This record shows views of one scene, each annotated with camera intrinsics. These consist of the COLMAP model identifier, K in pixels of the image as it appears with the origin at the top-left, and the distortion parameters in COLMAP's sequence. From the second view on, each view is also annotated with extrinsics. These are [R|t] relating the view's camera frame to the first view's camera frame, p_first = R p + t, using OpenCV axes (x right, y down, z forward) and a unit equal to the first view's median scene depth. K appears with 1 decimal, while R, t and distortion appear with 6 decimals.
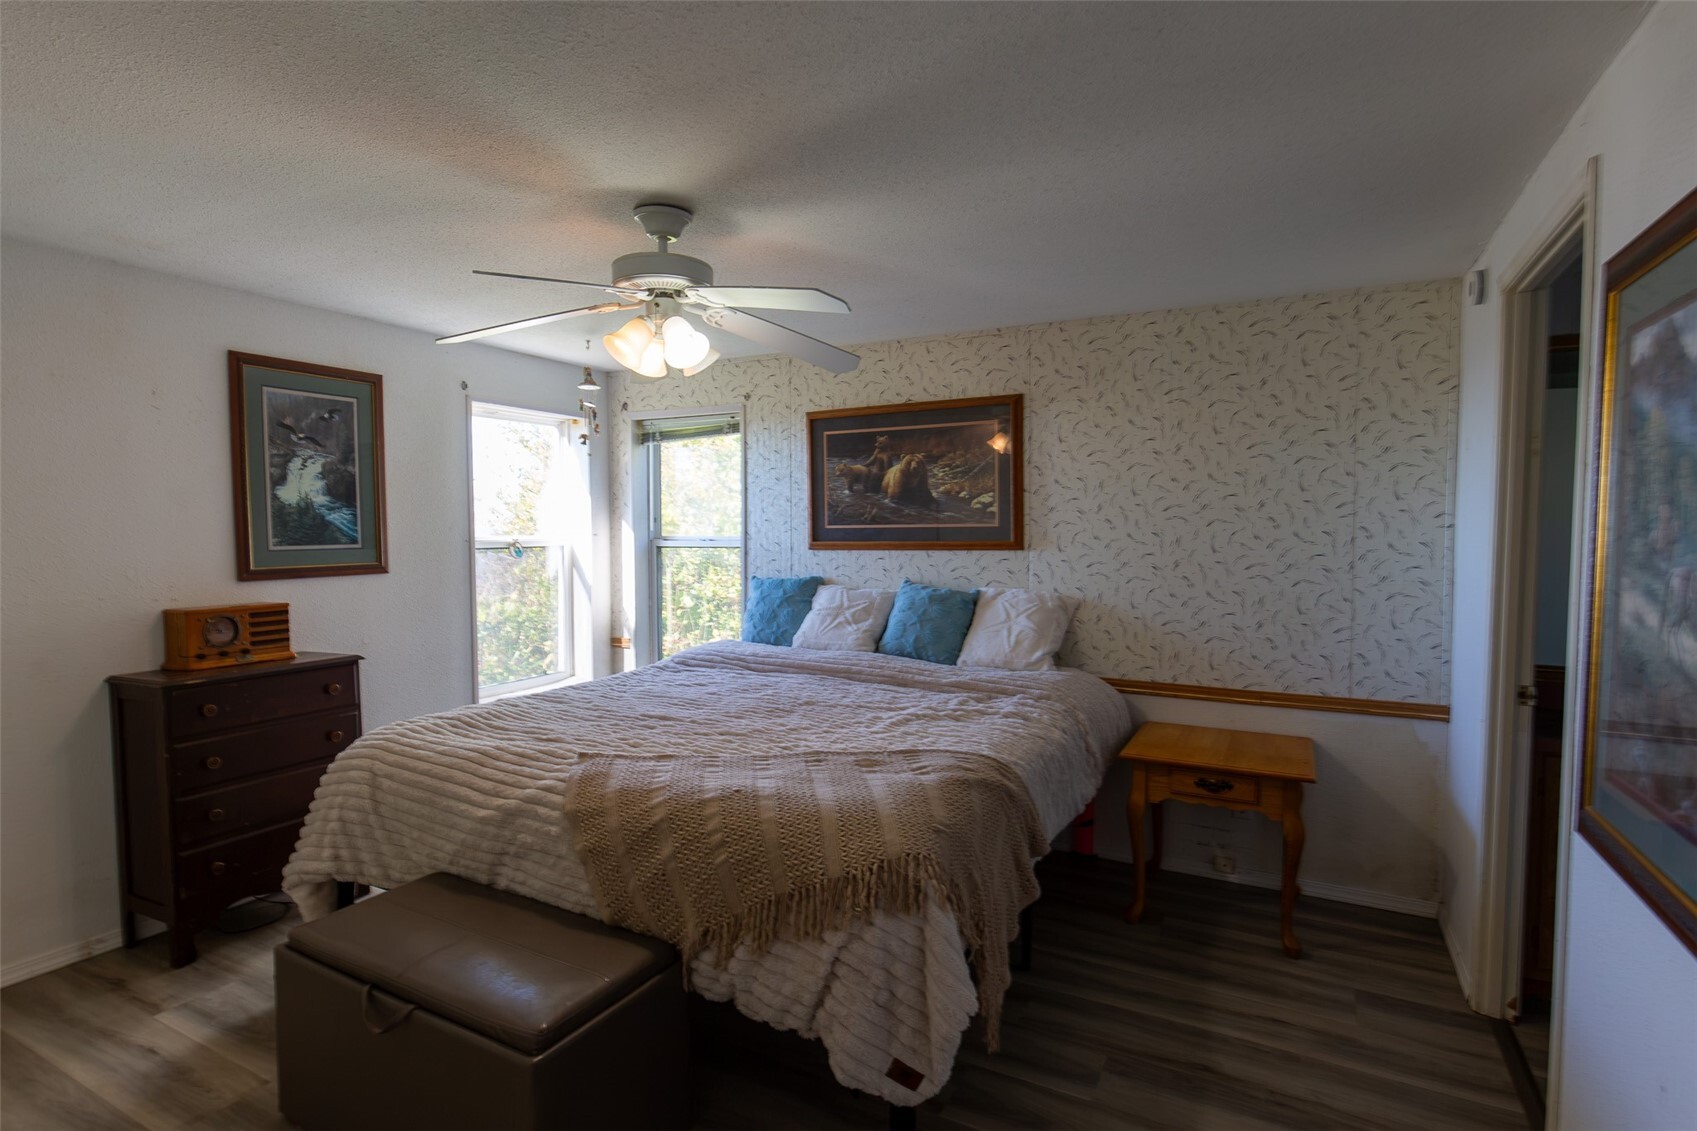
lens RADIAL K [[838.2, 0, 853.0], [0, 838.2, 576.7], [0, 0, 1]] dist [-0.055993, 0.011340]
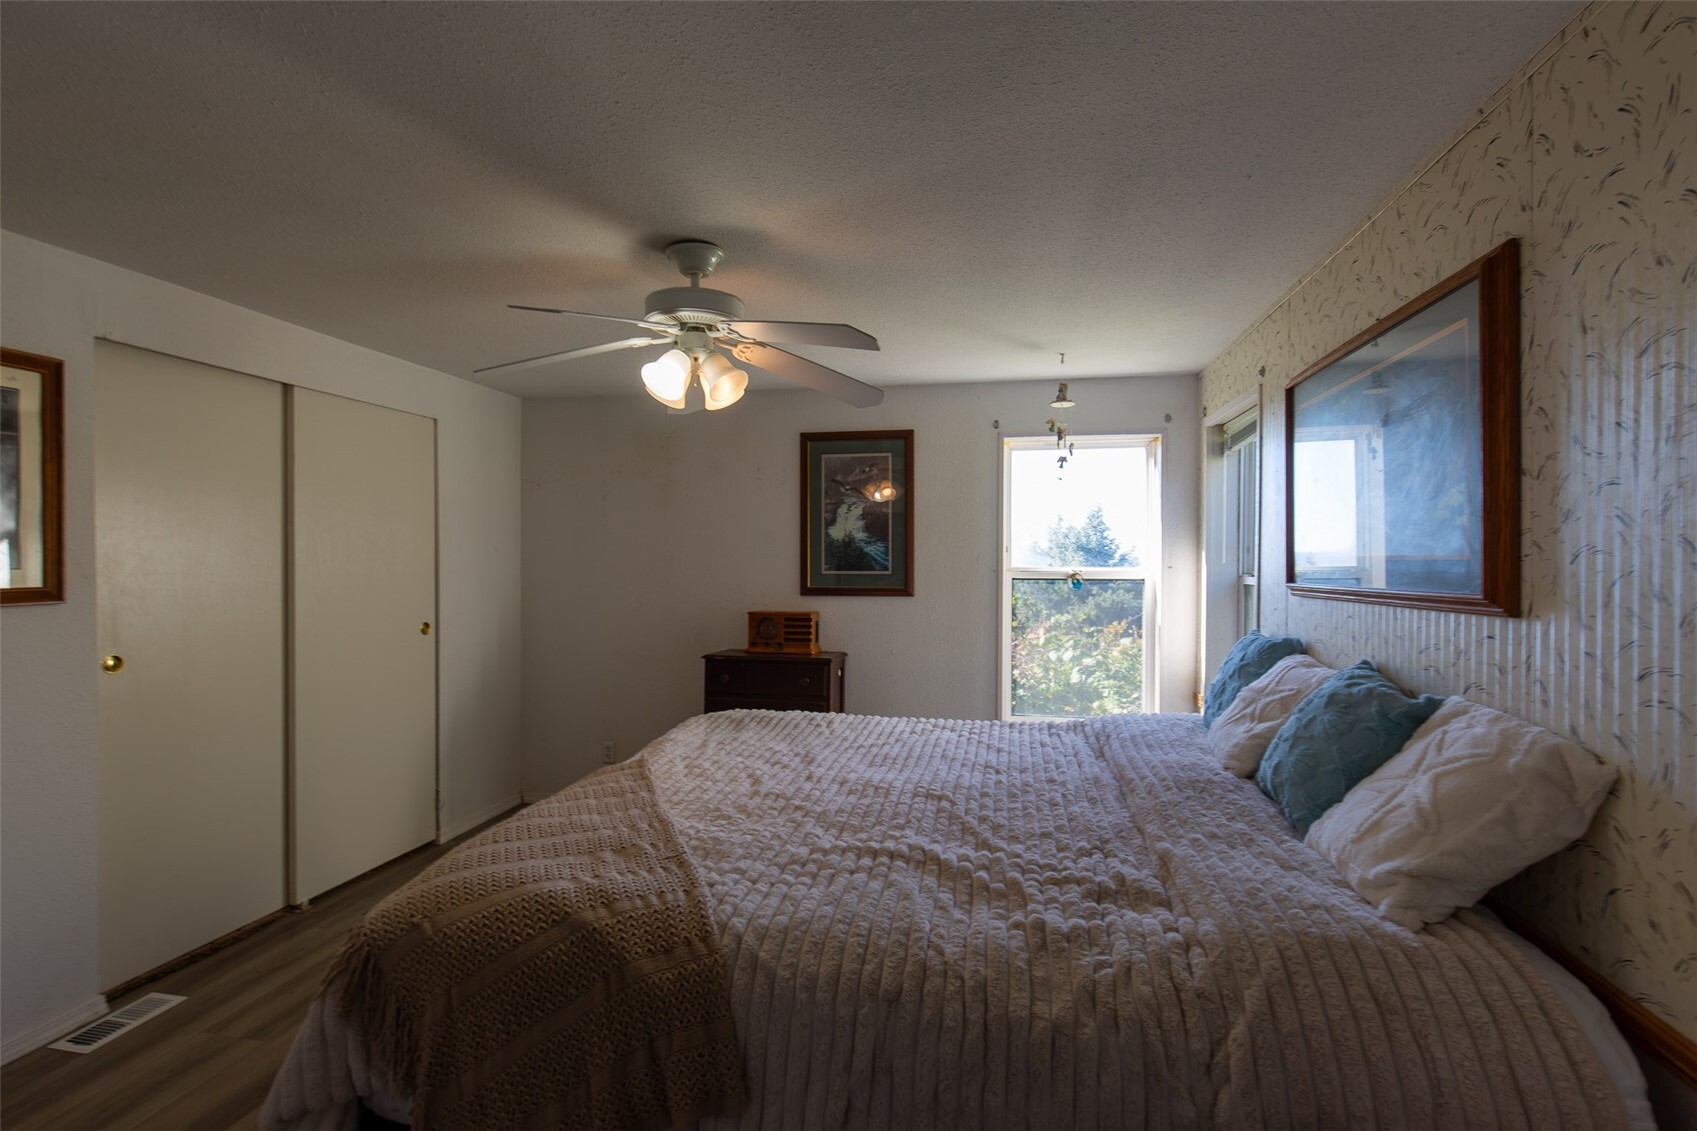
lens RADIAL K [[785.8, 0, 846.8], [0, 785.8, 566.4], [0, 0, 1]] dist [-0.050357, 0.009507]
pose [[0.261449, 0.013117, -0.965128, 0.532893], [-0.054171, 0.998531, -0.001104, -0.043168], [0.963696, 0.052571, 0.261776, 0.657578]]
